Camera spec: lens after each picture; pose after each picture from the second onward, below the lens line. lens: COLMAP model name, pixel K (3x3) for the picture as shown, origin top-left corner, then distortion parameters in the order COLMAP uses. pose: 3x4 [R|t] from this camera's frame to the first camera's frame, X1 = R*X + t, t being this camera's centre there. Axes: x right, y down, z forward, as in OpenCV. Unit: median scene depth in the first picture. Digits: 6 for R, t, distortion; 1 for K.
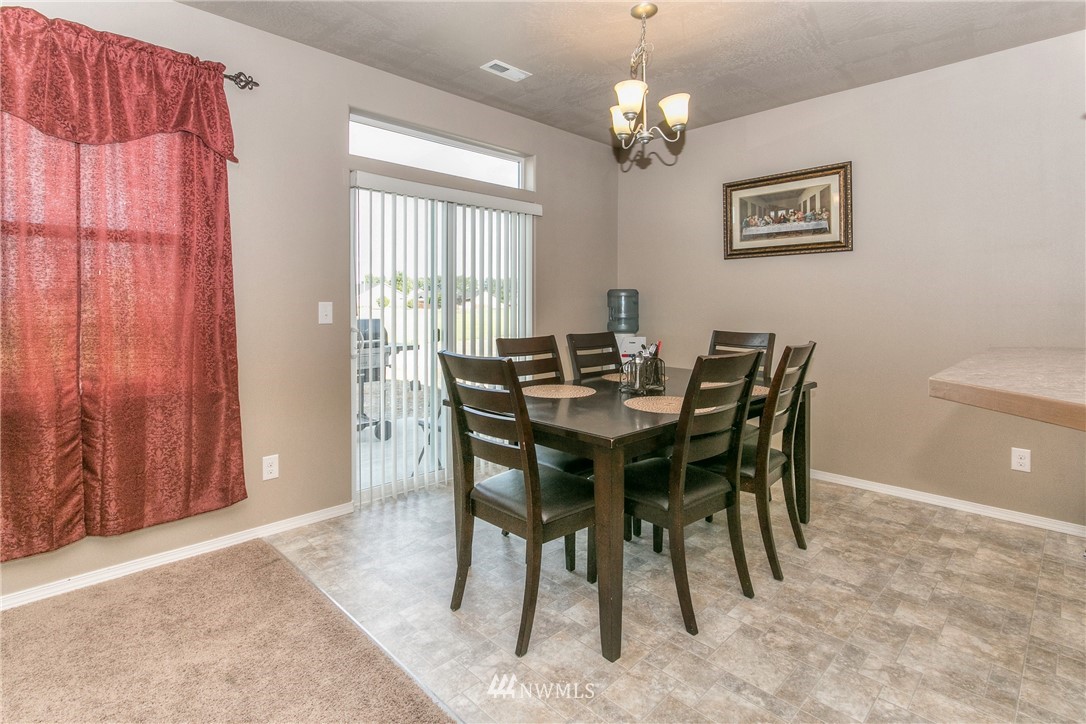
lens RADIAL K [[546.5, 0, 553.5], [0, 546.5, 321.9], [0, 0, 1]] dist [-0.000621, 0.002536]
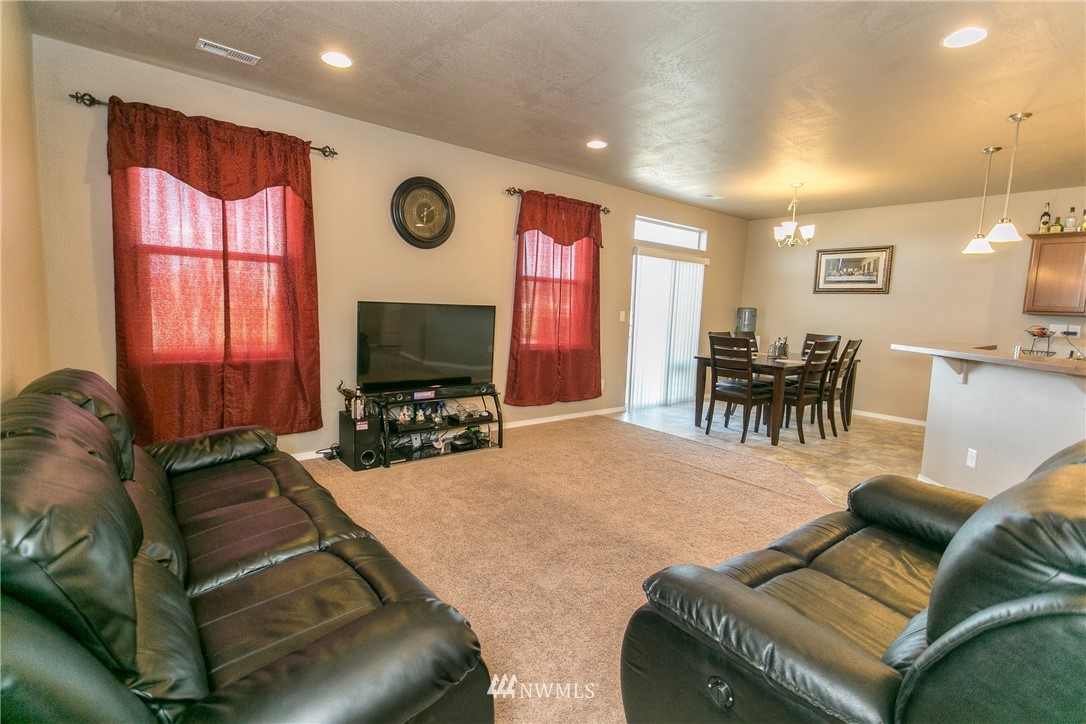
lens RADIAL K [[546.5, 0, 538.3], [0, 546.5, 377.6], [0, 0, 1]] dist [-0.000621, 0.002536]
pose [[0.994746, 0.054509, -0.086658, -0.455466], [-0.045620, 0.993795, 0.101442, 0.017531], [0.091649, -0.096956, 0.991060, -0.967574]]
